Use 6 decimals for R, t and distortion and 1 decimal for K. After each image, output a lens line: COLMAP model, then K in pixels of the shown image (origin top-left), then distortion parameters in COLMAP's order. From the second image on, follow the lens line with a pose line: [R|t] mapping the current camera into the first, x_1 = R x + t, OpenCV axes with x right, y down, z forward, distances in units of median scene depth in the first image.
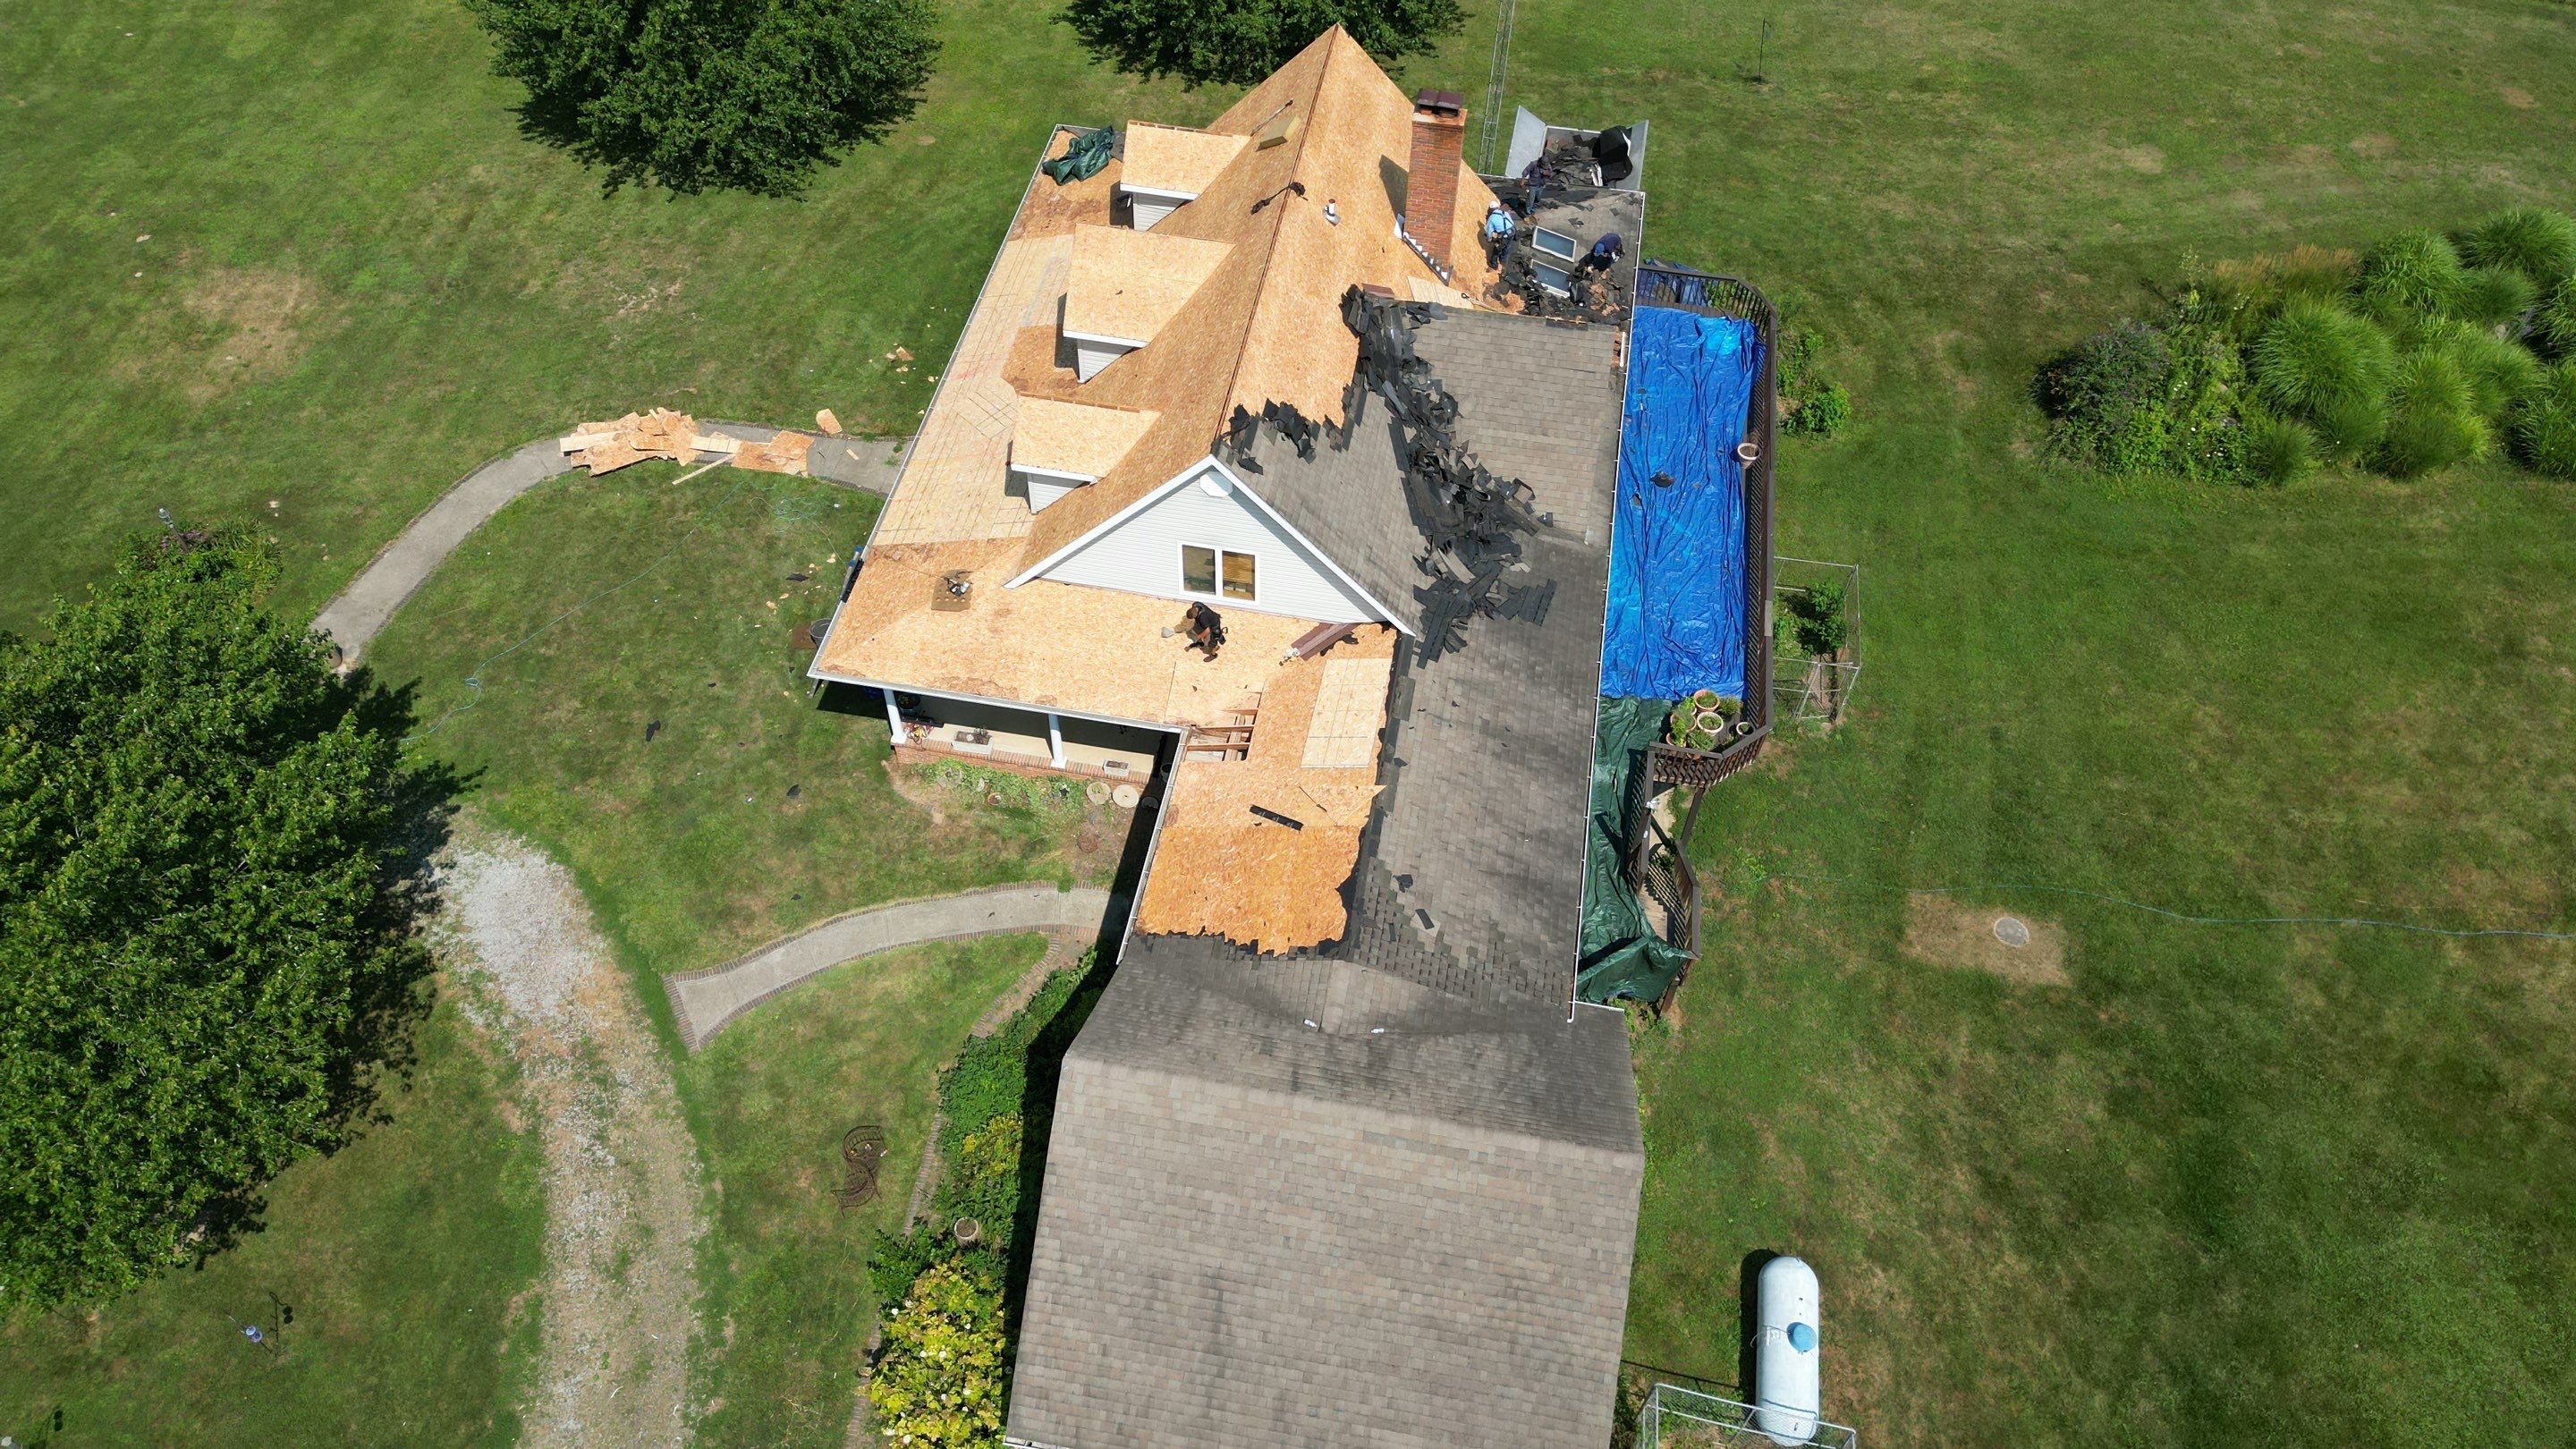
lens RADIAL K [[1795.5, 0, 1292.8], [0, 1795.5, 740.7], [0, 0, 1]] dist [0.072394, -0.073048]
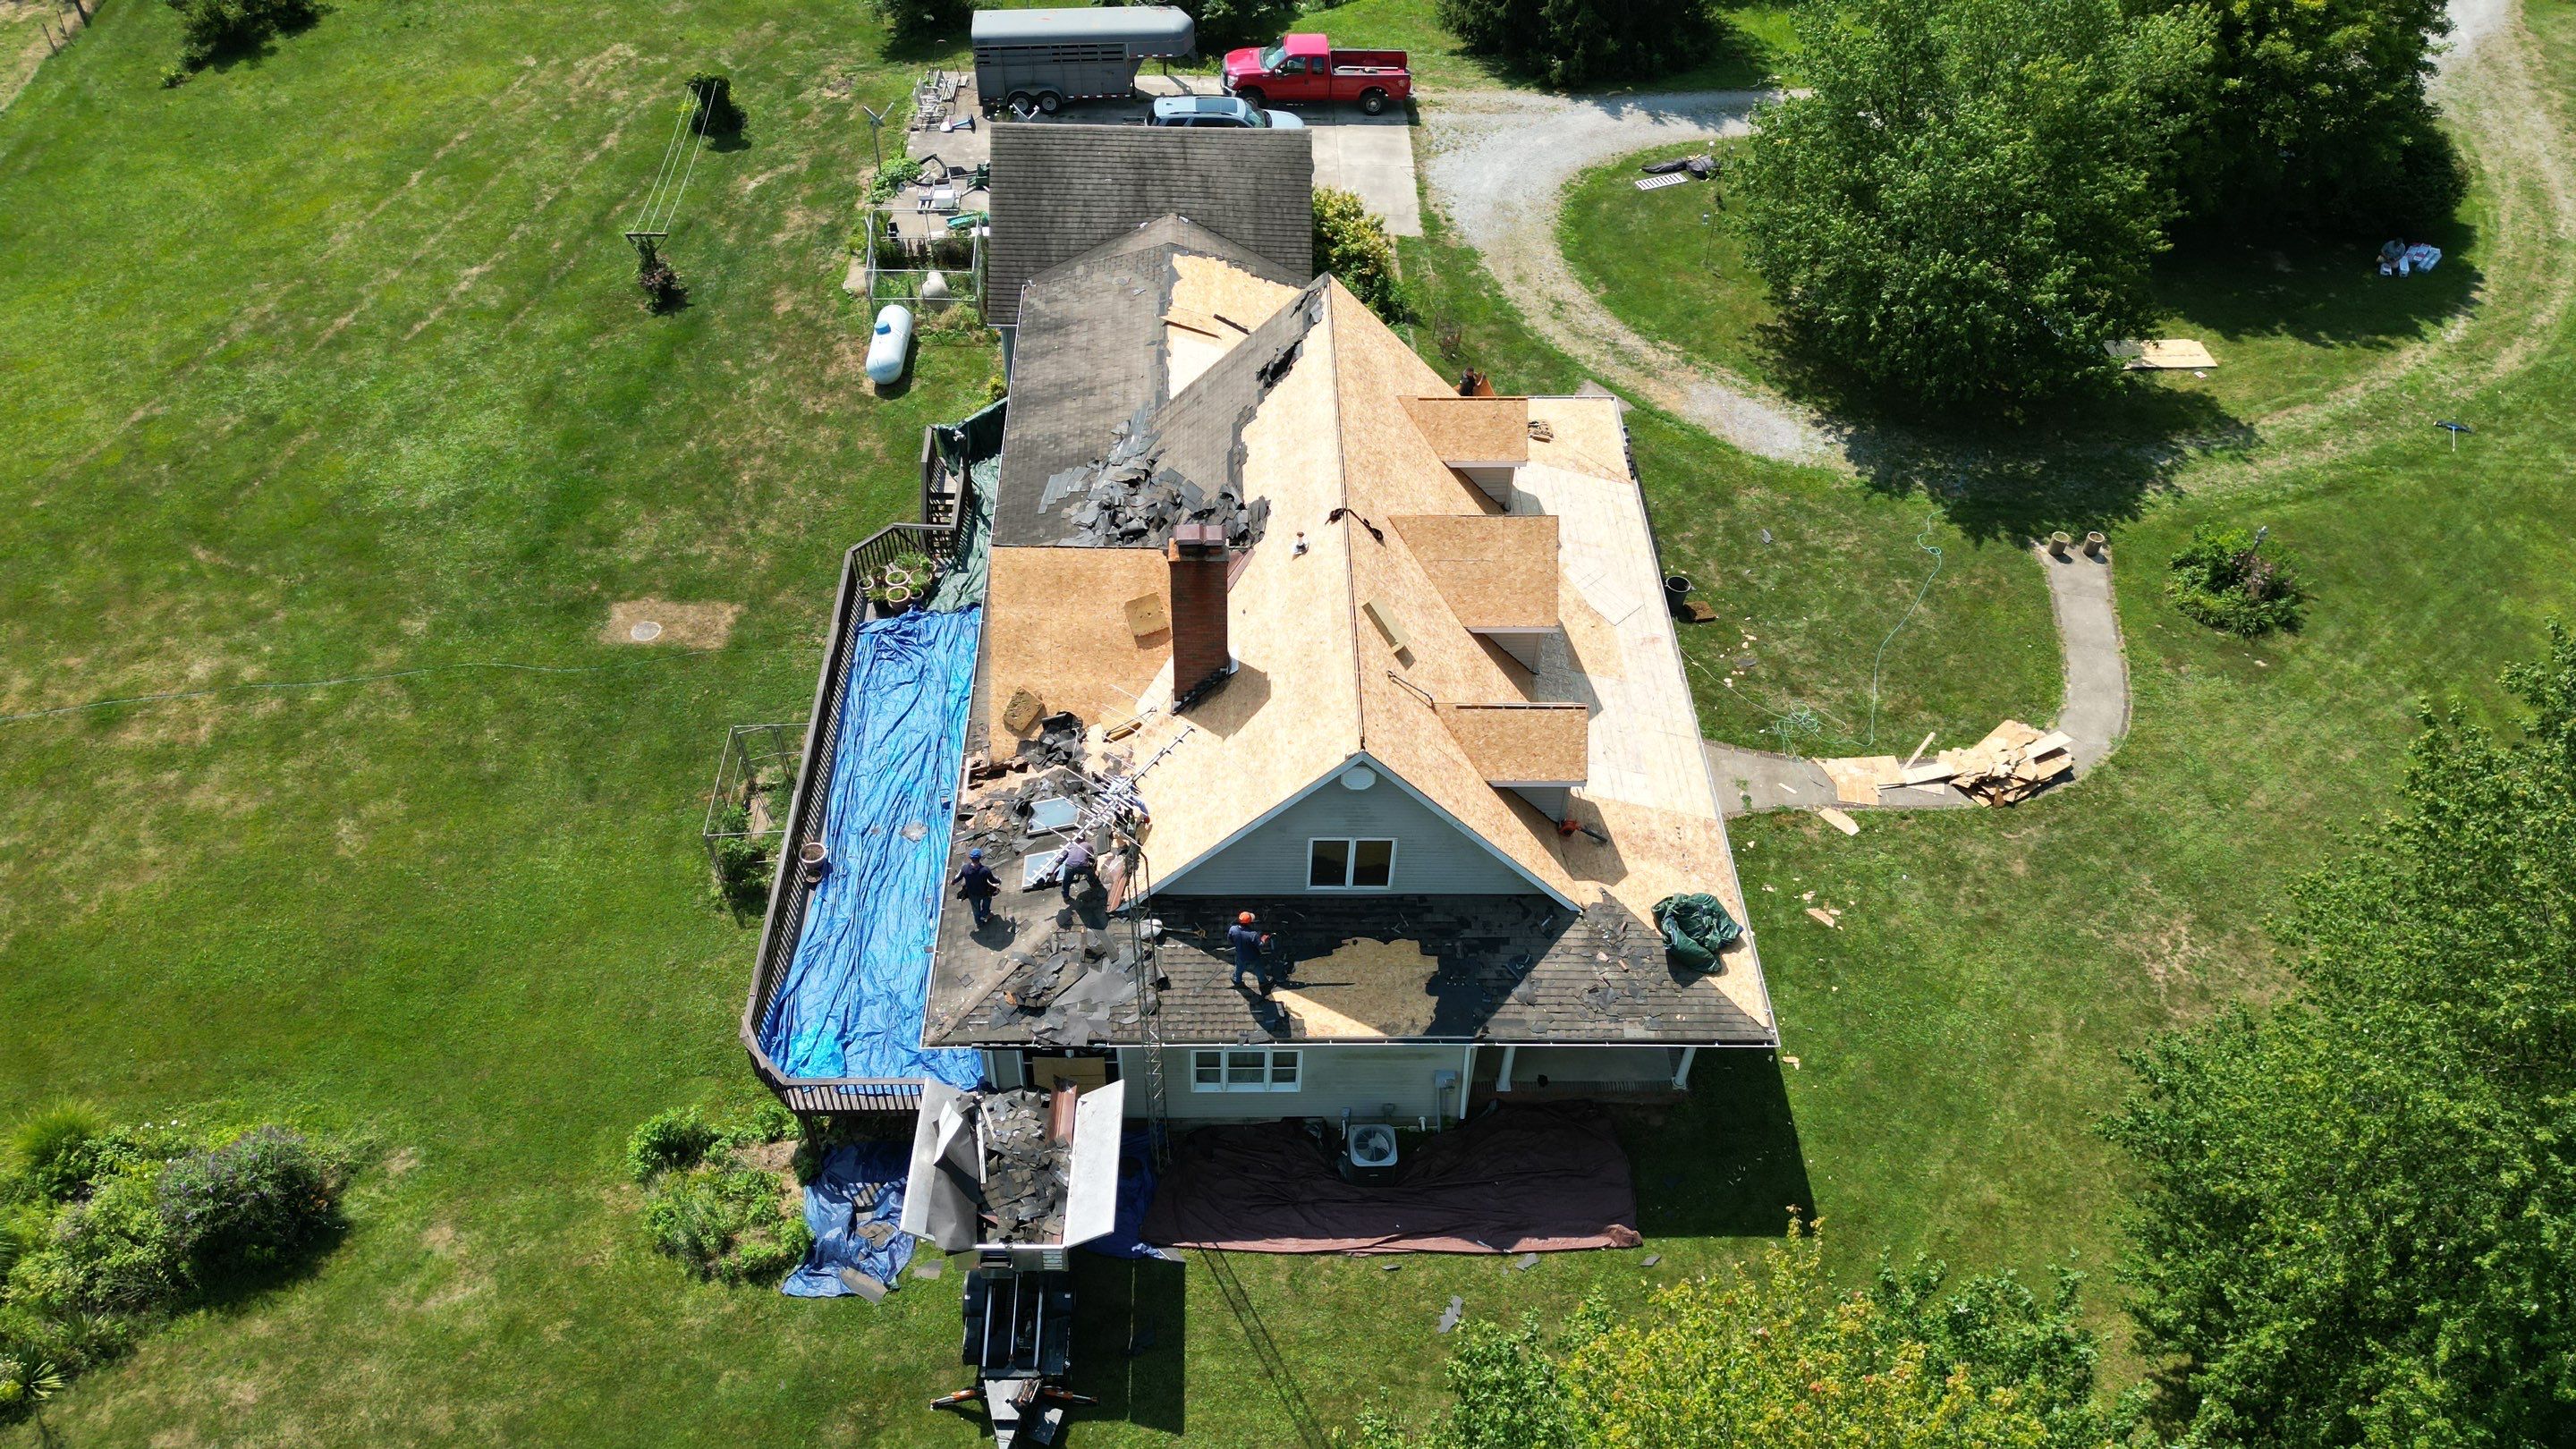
lens RADIAL K [[1795.5, 0, 1273.6], [0, 1795.5, 722.1], [0, 0, 1]] dist [0.072394, -0.073048]
pose [[-0.980530, 0.101549, -0.168075, 0.202673], [-0.179592, -0.117561, 0.976691, -1.206759], [0.079423, 0.987860, 0.133509, 0.970883]]
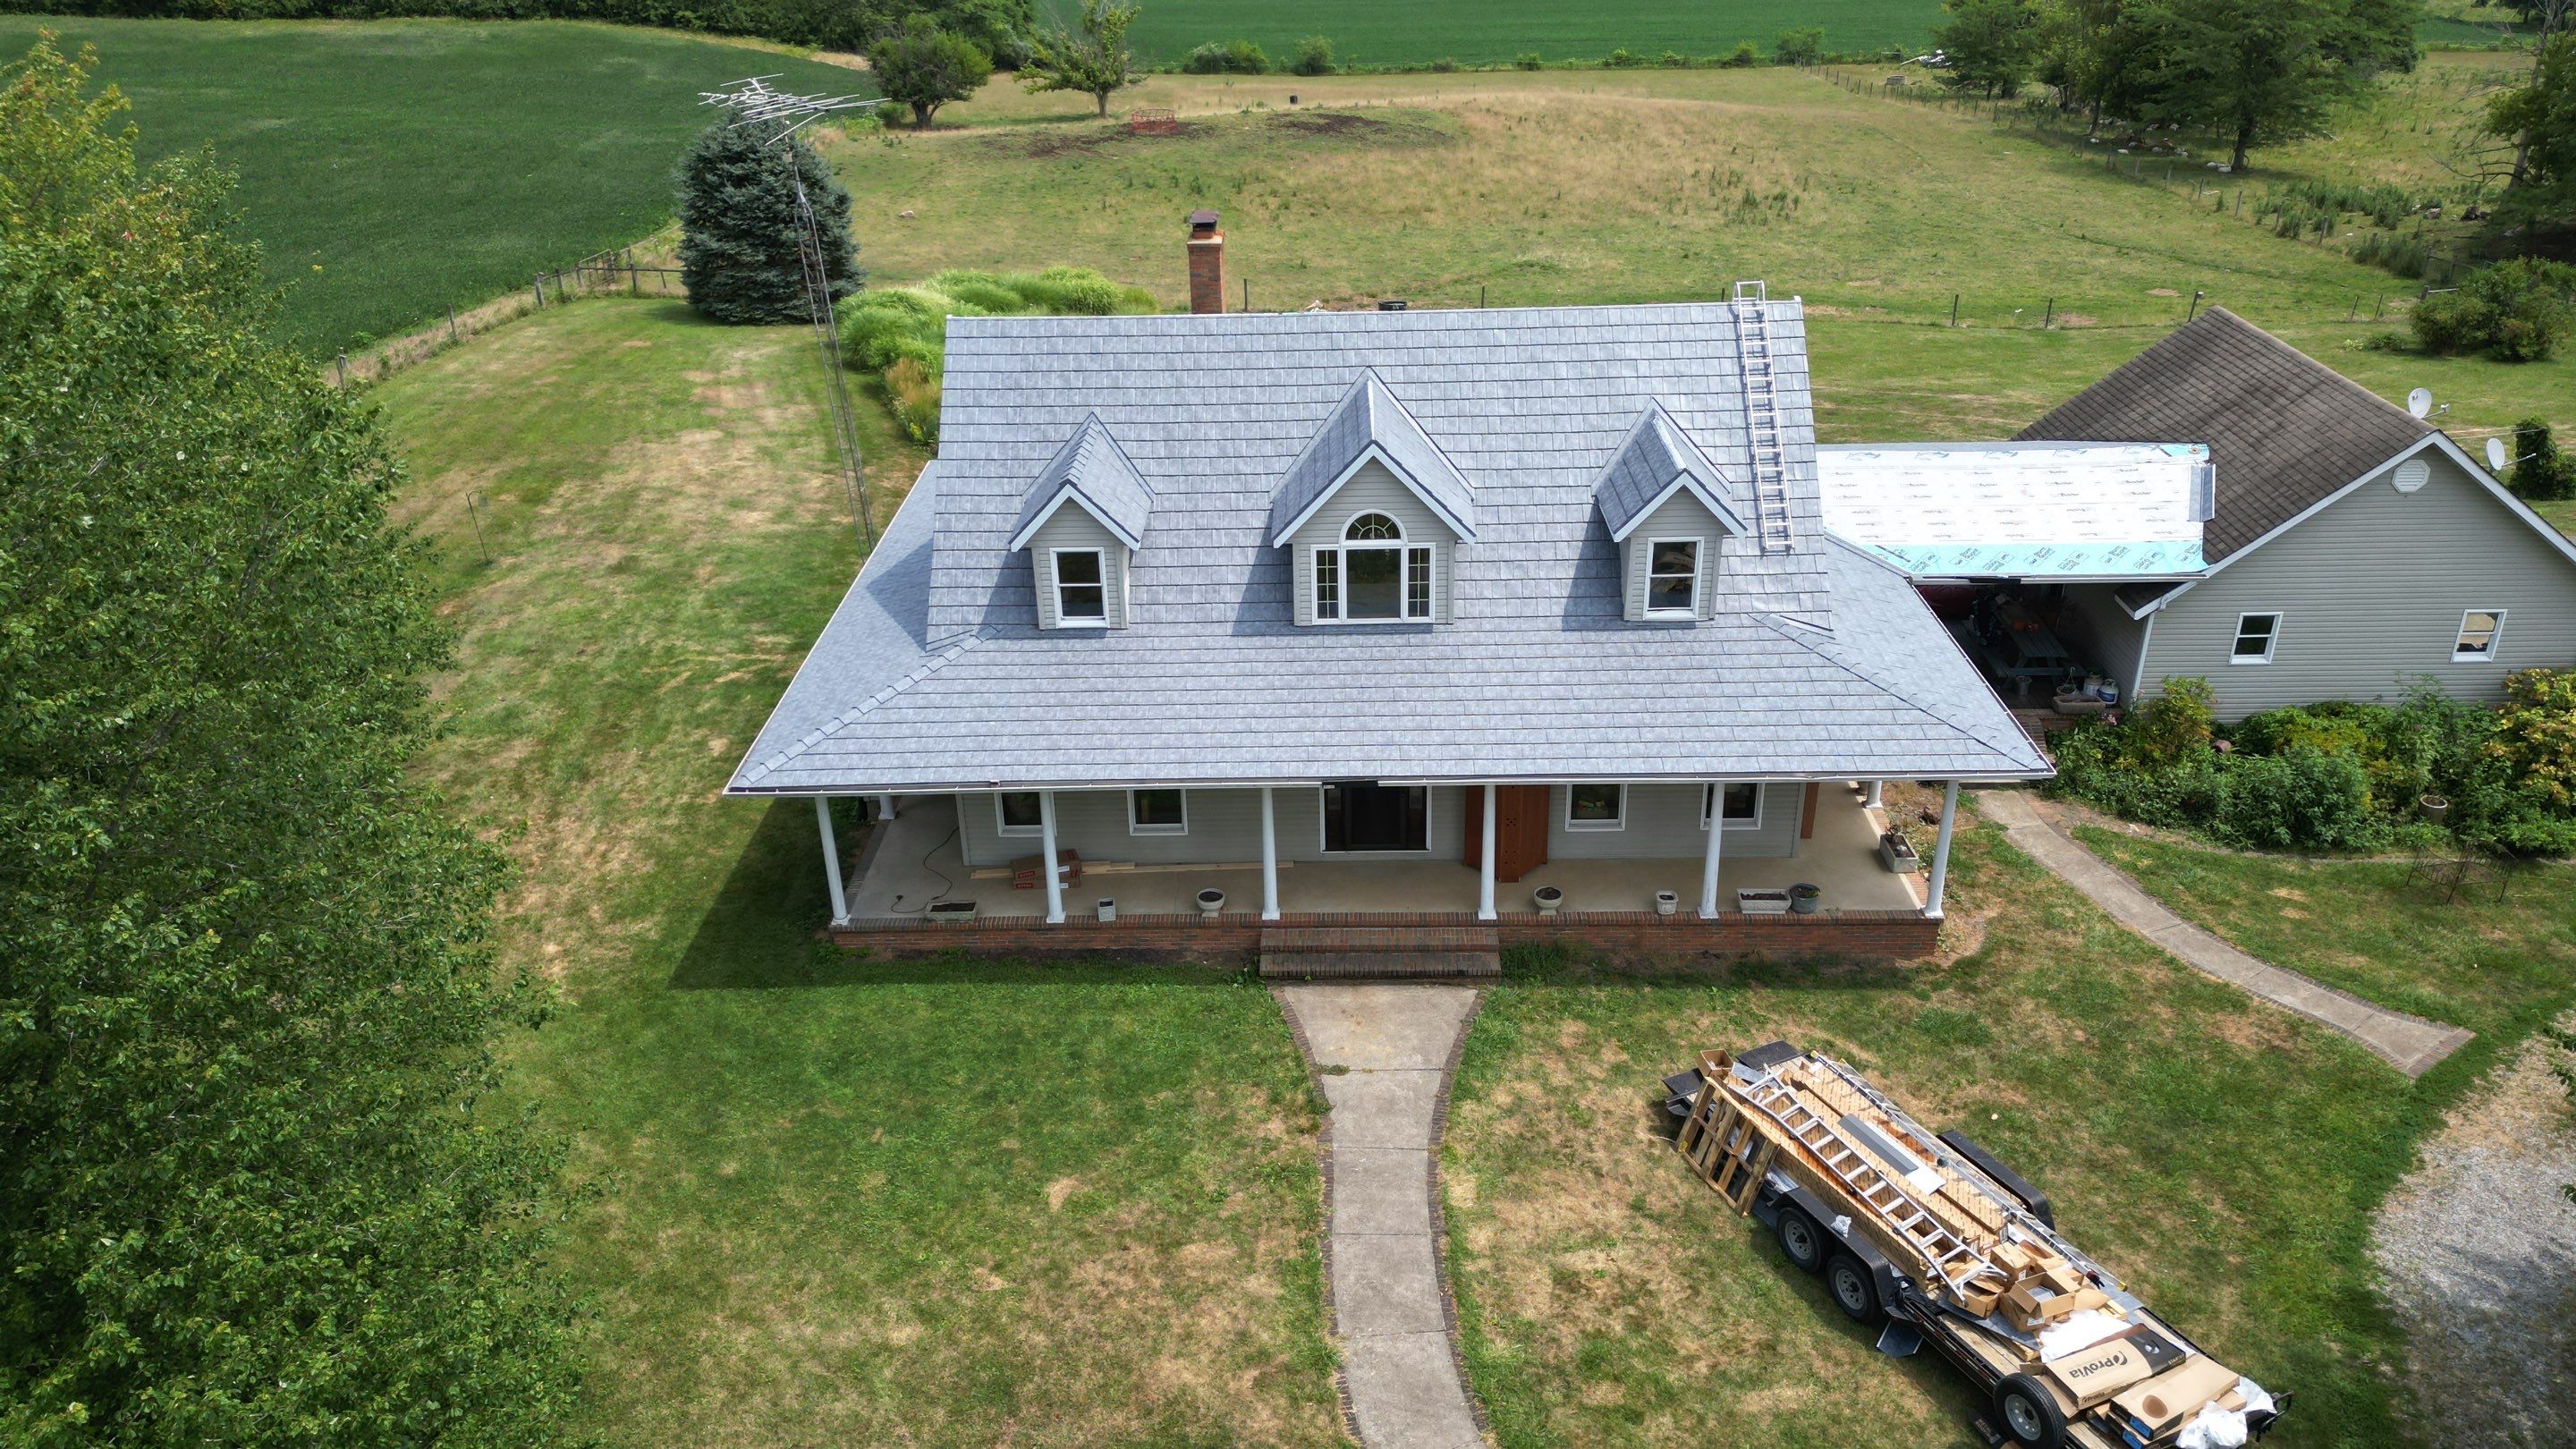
lens RADIAL K [[1795.5, 0, 1286.4], [0, 1795.5, 711.4], [0, 0, 1]] dist [0.072394, -0.073048]
pose [[-0.147616, -0.458157, 0.876528, -0.804511], [0.783897, 0.486203, 0.386151, -0.546245], [-0.603089, 0.744109, 0.287377, 0.894303]]
